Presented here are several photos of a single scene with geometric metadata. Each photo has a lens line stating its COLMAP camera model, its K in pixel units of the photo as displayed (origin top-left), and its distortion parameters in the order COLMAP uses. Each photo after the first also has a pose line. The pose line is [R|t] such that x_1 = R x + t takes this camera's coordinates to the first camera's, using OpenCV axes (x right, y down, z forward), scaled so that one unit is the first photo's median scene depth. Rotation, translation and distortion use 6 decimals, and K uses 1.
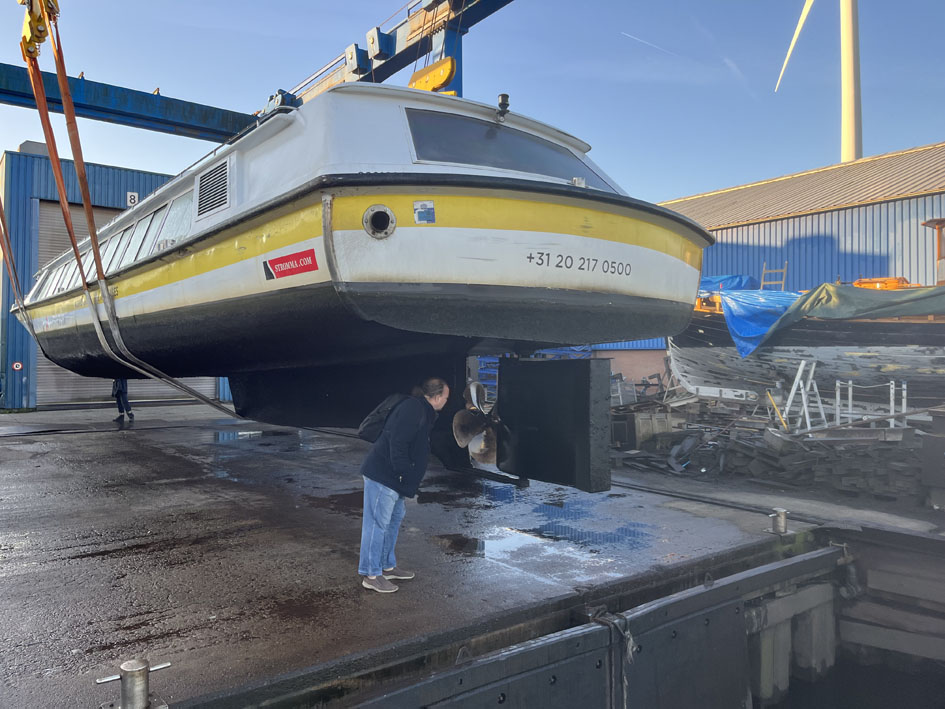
lens RADIAL K [[703.6, 0, 471.9], [0, 703.6, 328.5], [0, 0, 1]] dist [0.049232, -0.066916]
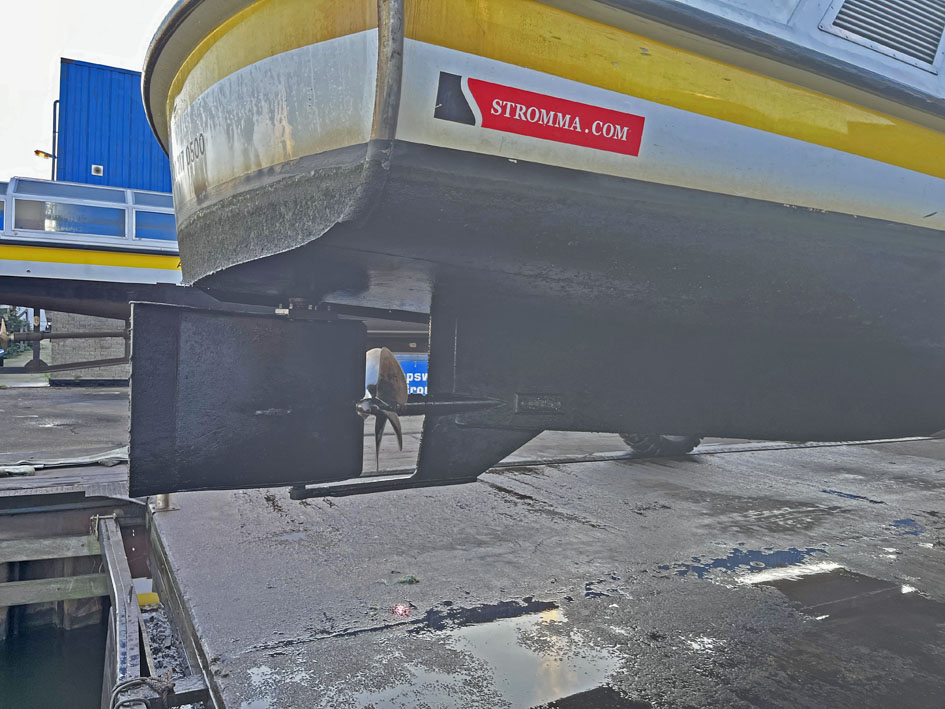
lens RADIAL K [[703.6, 0, 471.9], [0, 703.6, 328.5], [0, 0, 1]] dist [0.049232, -0.066916]
pose [[0.137818, -0.008143, 0.990424, -0.735215], [-0.063327, 0.997848, 0.017016, 0.050439], [-0.988431, -0.065066, 0.137005, 0.950233]]
